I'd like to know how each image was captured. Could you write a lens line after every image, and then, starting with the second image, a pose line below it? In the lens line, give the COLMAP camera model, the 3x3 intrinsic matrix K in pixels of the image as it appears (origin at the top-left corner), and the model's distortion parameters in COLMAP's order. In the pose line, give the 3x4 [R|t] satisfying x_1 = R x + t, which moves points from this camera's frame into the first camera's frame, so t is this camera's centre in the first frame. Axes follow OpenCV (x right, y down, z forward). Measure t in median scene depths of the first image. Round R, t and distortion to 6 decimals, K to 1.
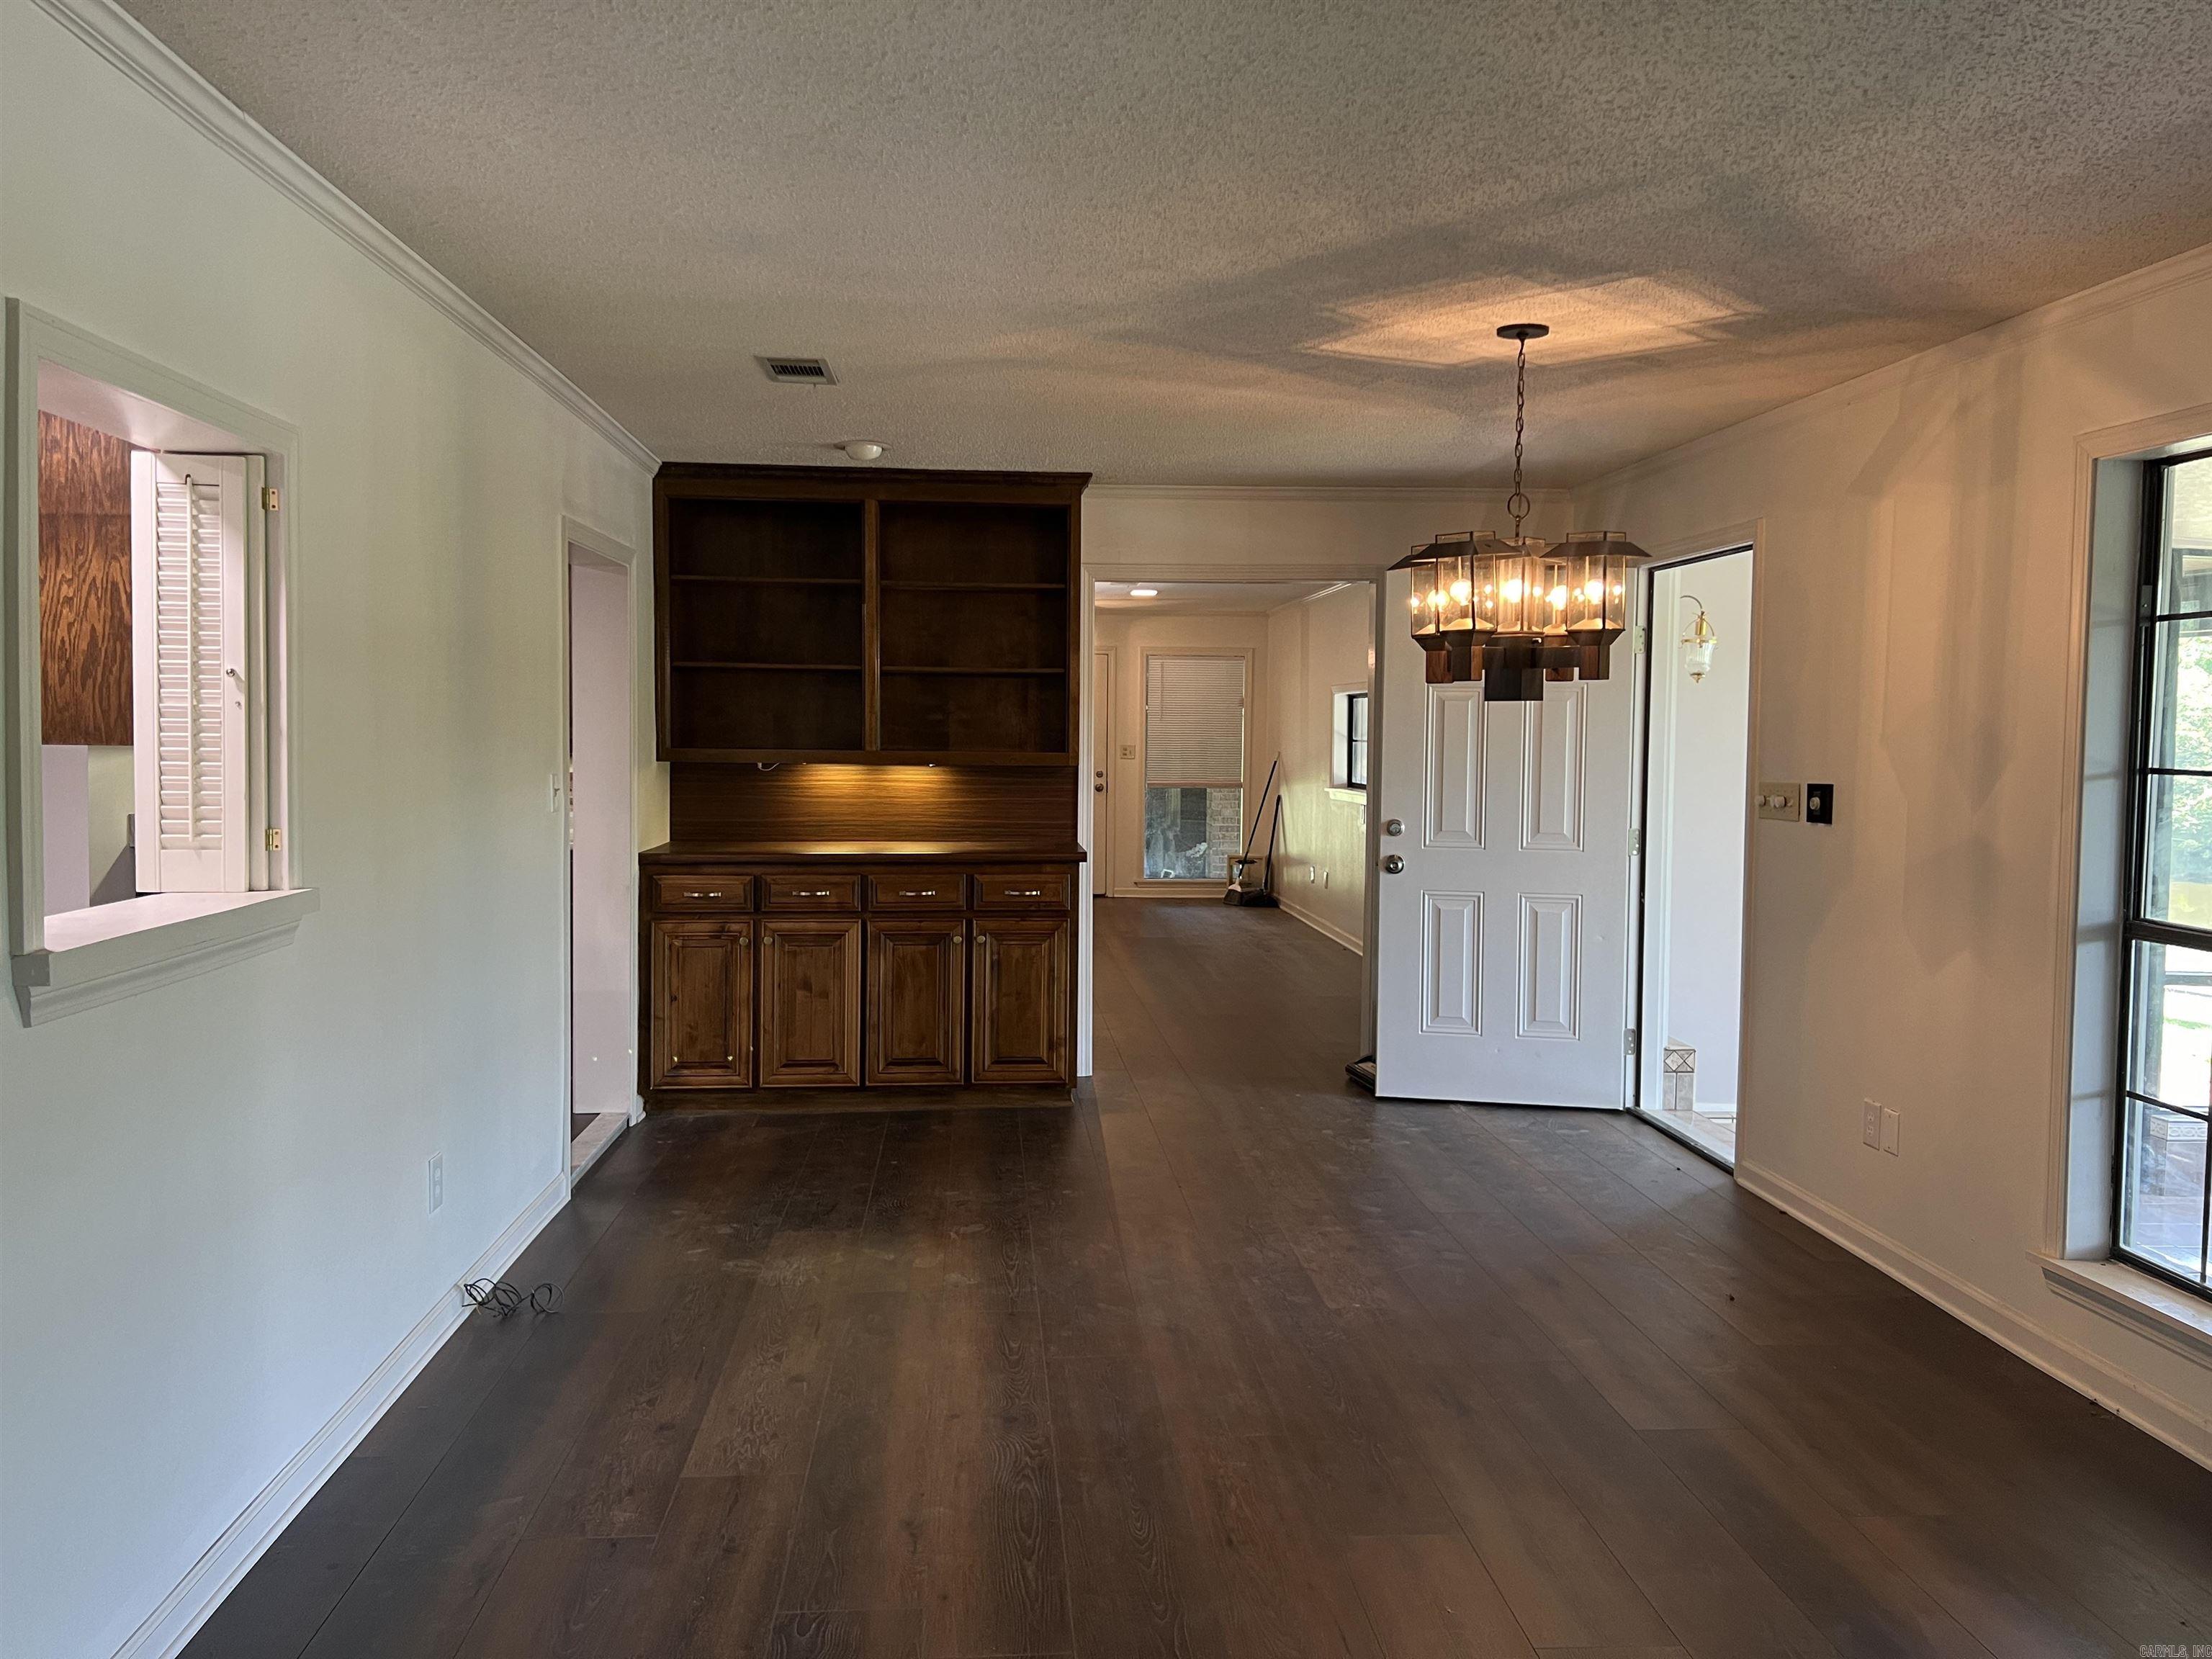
lens RADIAL K [[1689.8, 0, 1096.8], [0, 1689.8, 823.6], [0, 0, 1]] dist [0.108665, -0.125442]
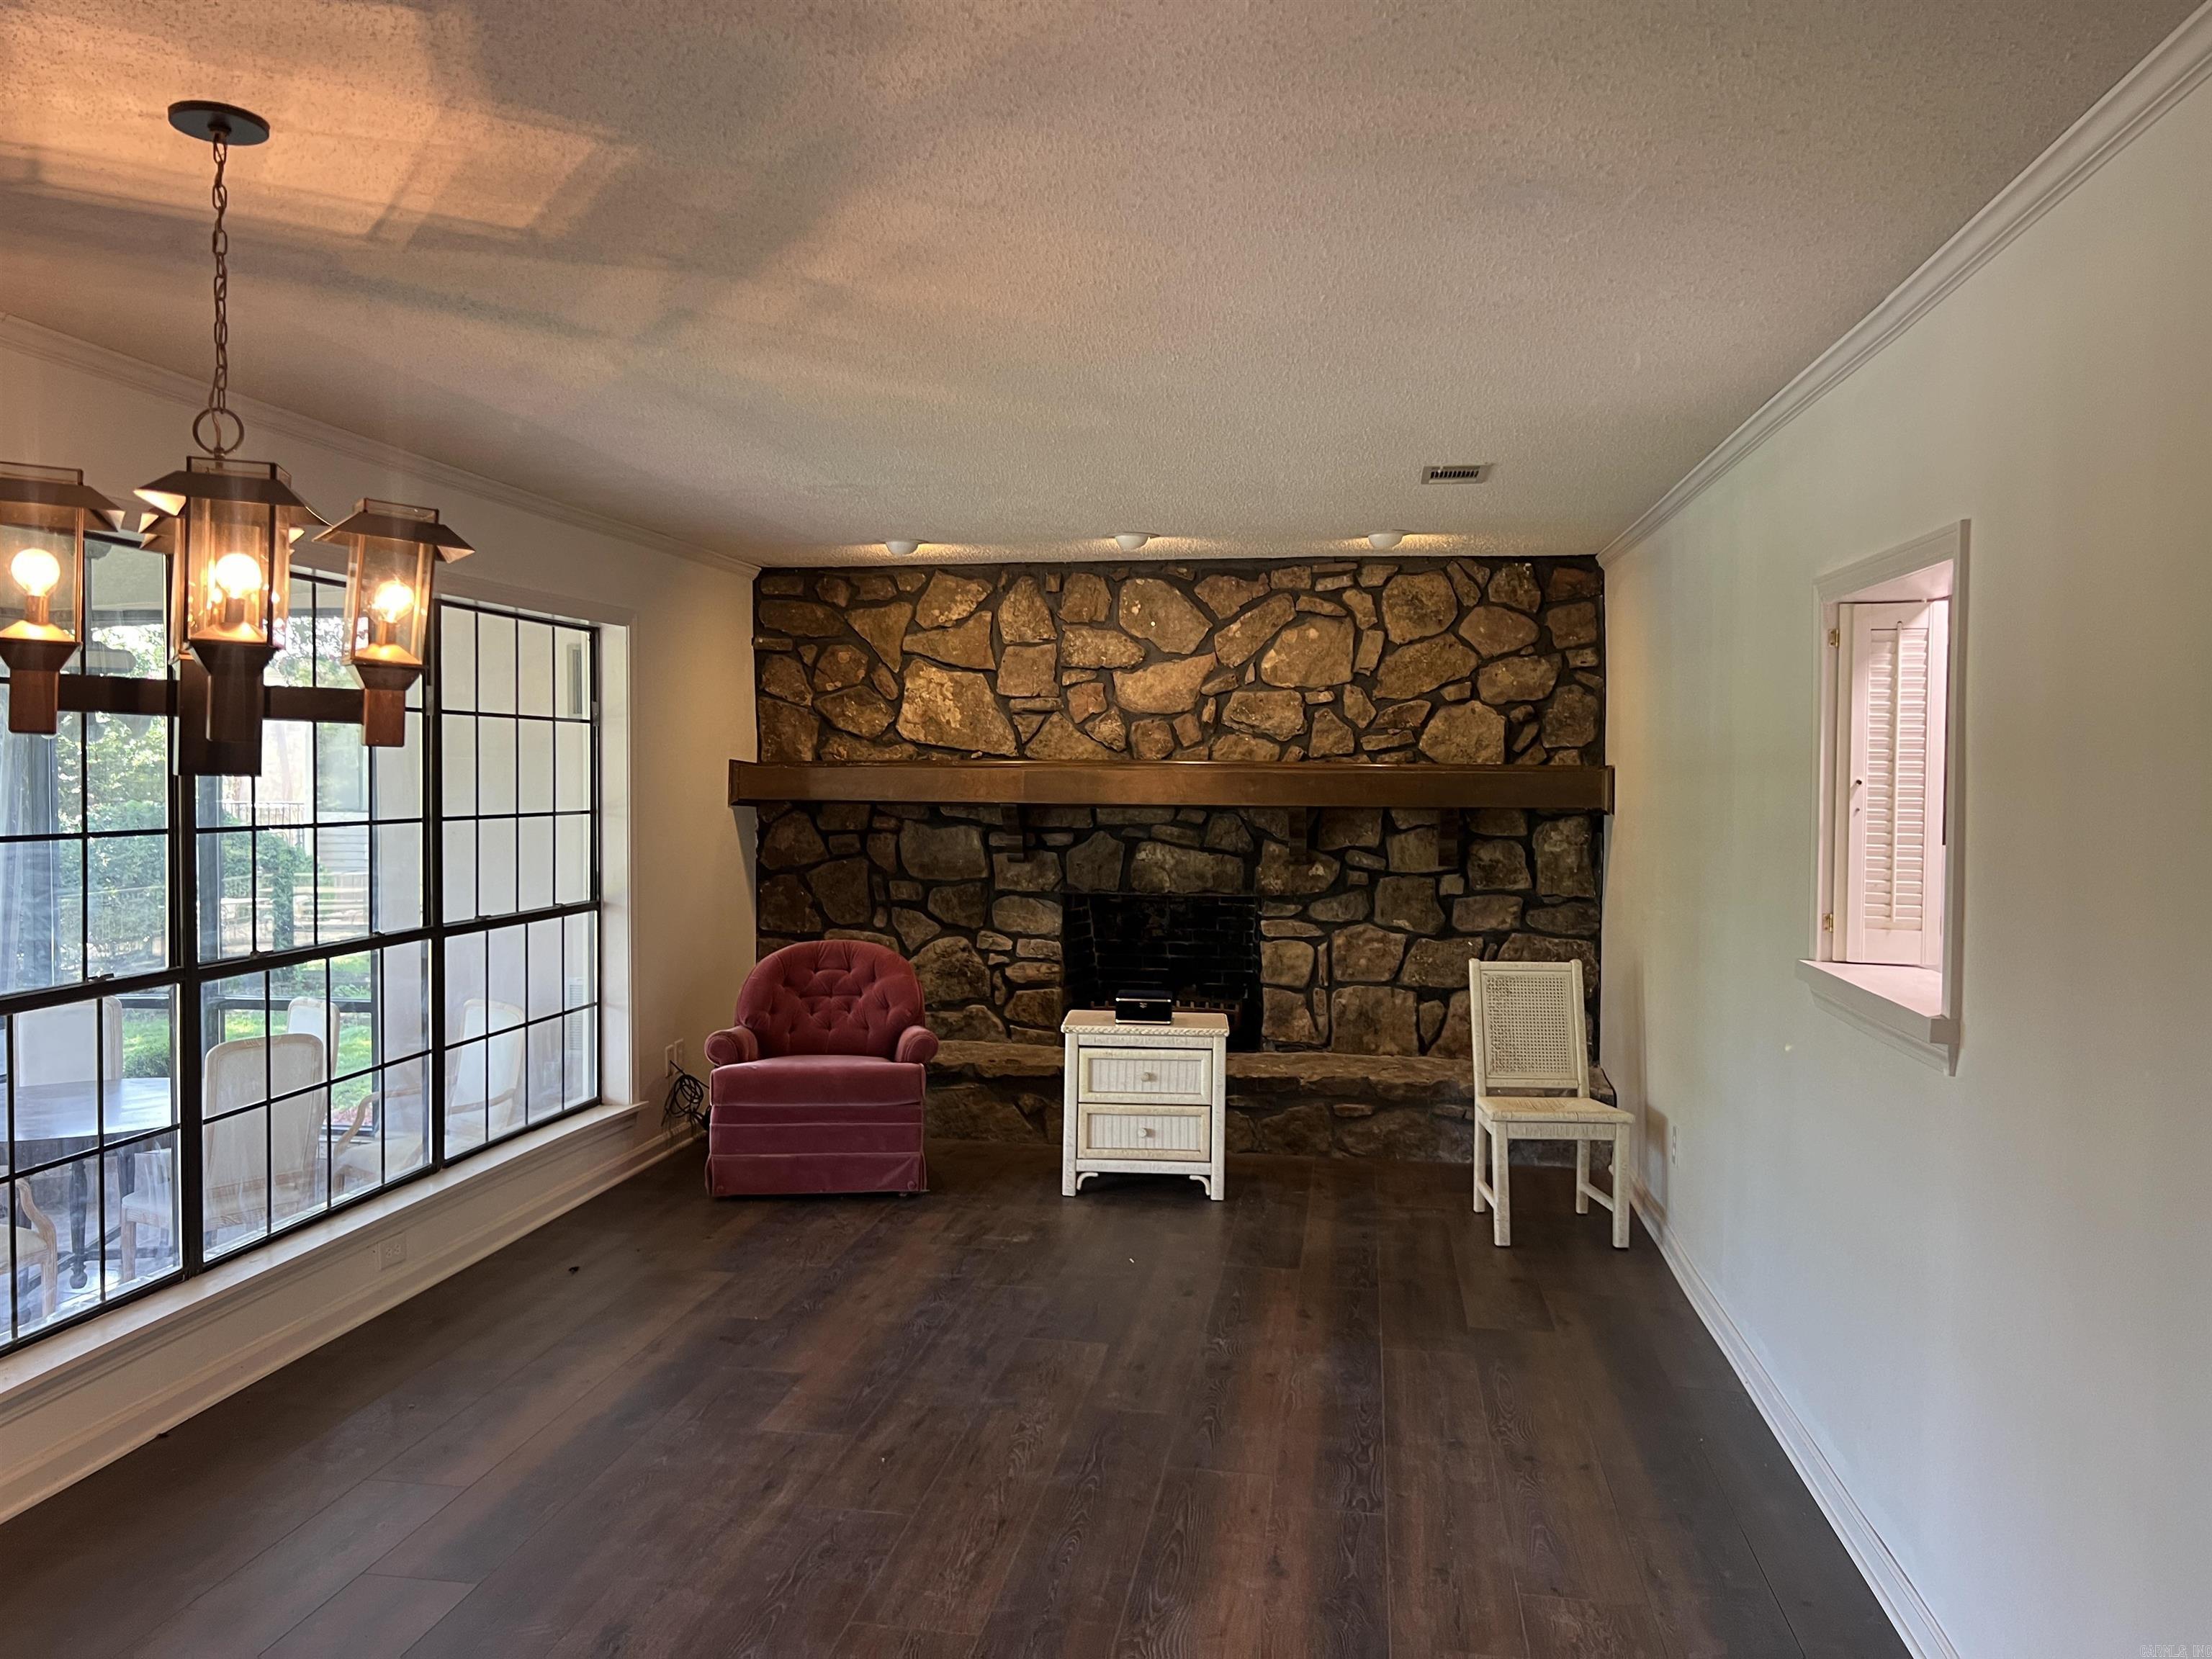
lens RADIAL K [[1689.8, 0, 1096.8], [0, 1689.8, 823.6], [0, 0, 1]] dist [0.108665, -0.125442]
pose [[-0.973915, -0.028170, 0.225158, -0.209466], [-0.008244, 0.996002, 0.088951, -0.137449], [-0.226764, 0.084775, -0.970253, 1.876799]]
